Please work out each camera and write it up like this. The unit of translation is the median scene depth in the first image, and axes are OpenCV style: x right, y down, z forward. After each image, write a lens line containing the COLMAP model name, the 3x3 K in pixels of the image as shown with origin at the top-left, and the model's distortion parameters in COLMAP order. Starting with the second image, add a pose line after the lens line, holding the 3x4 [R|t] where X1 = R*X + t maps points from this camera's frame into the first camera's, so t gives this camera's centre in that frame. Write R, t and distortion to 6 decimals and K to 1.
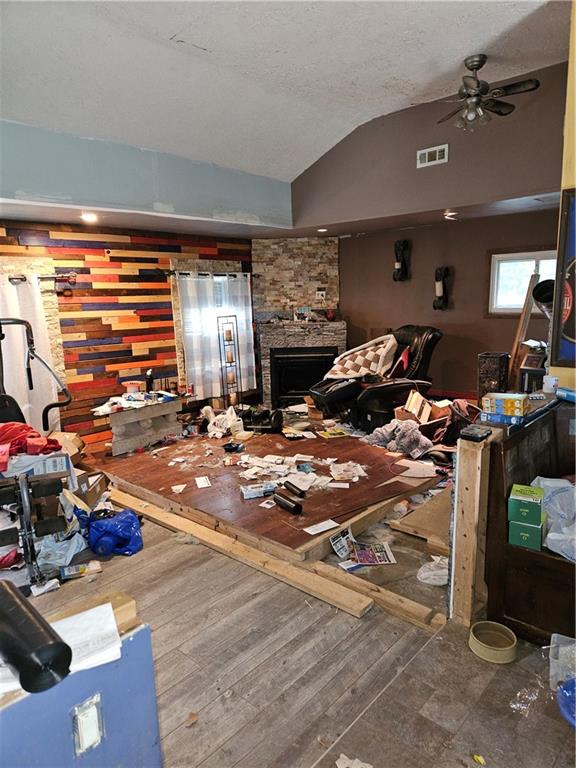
lens RADIAL K [[518.7, 0, 286.1], [0, 518.7, 385.3], [0, 0, 1]] dist [0.007277, 0.000306]
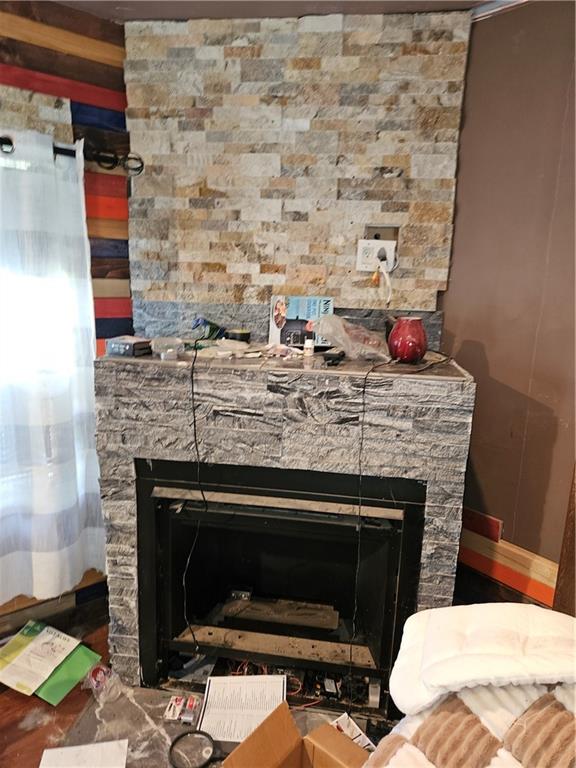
lens RADIAL K [[518.7, 0, 291.6], [0, 518.7, 384.3], [0, 0, 1]] dist [0.007277, 0.000306]
pose [[0.985379, 0.091052, -0.144004, 0.068824], [-0.087267, 0.995658, 0.032398, -0.114951], [0.146329, -0.019358, 0.989047, 0.742077]]
